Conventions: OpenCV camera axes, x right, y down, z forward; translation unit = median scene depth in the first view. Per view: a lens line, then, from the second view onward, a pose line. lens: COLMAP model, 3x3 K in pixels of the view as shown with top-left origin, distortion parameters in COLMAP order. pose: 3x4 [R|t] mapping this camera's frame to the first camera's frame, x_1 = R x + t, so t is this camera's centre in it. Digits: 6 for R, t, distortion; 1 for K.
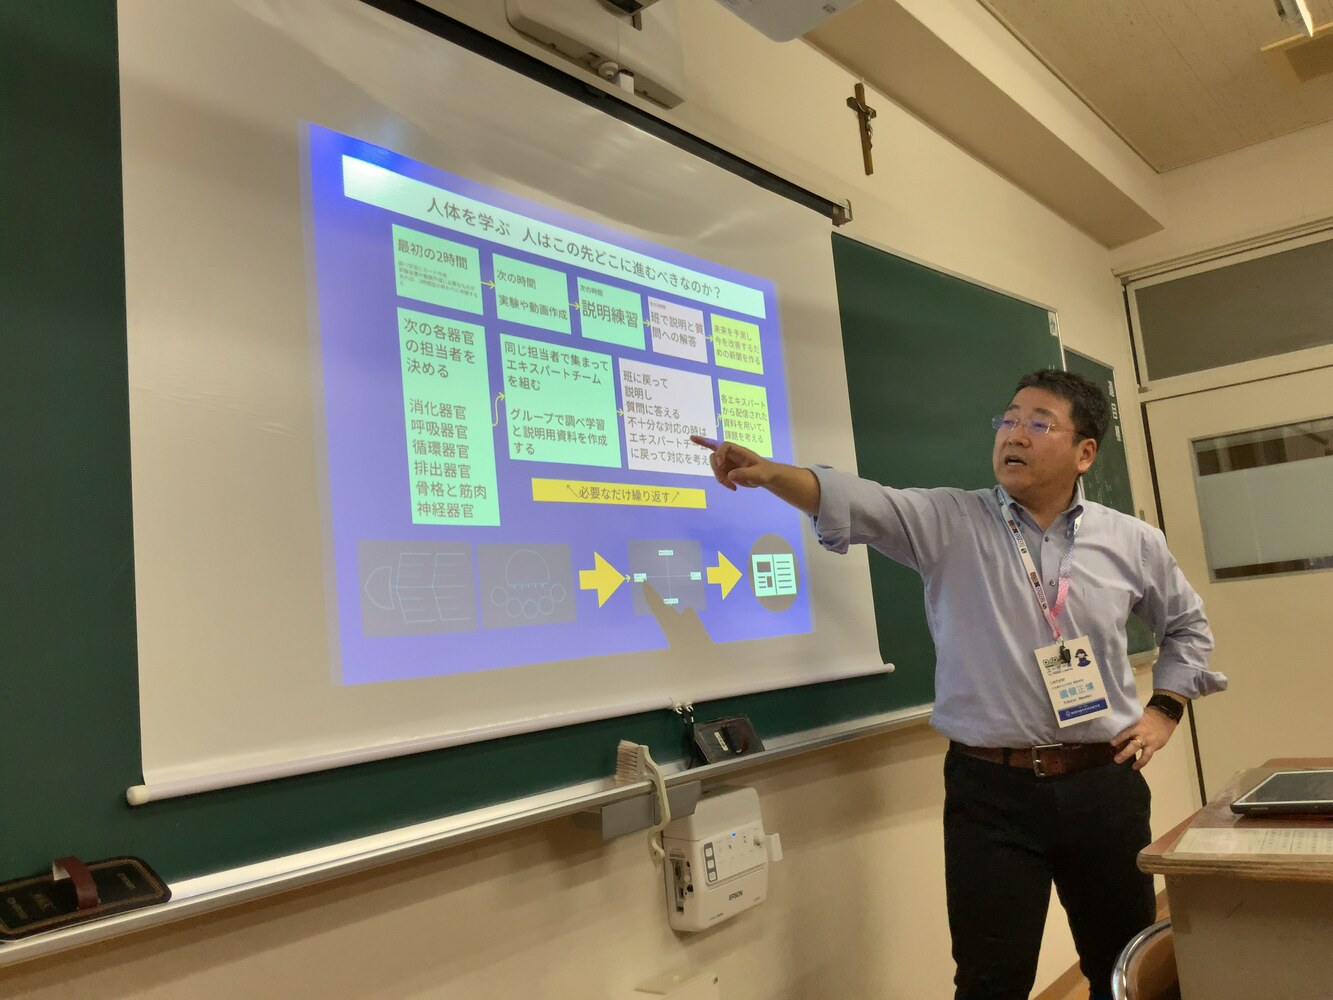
lens RADIAL K [[1112.1, 0, 666.5], [0, 1112.1, 500.0], [0, 0, 1]] dist [0.047432, -0.010164]
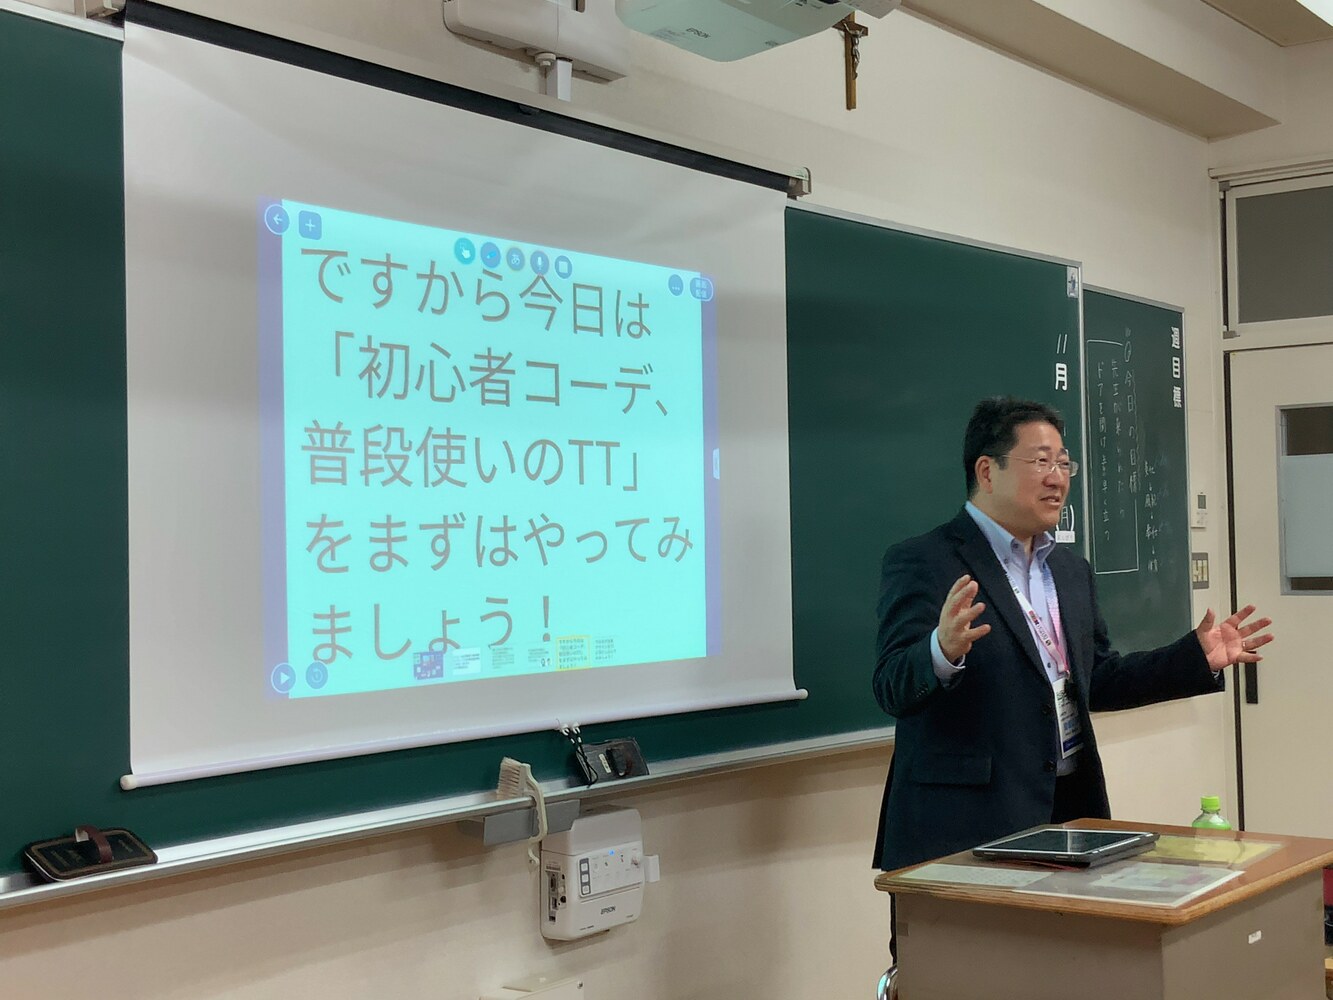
lens RADIAL K [[1934.4, 0, 666.5], [0, 1934.4, 500.0], [0, 0, 1]] dist [-0.037574, 1.404650]
pose [[0.996467, 0.077960, 0.031237, 0.031212], [-0.080659, 0.991985, 0.097260, -0.201984], [-0.023405, -0.099436, 0.994769, -0.749189]]
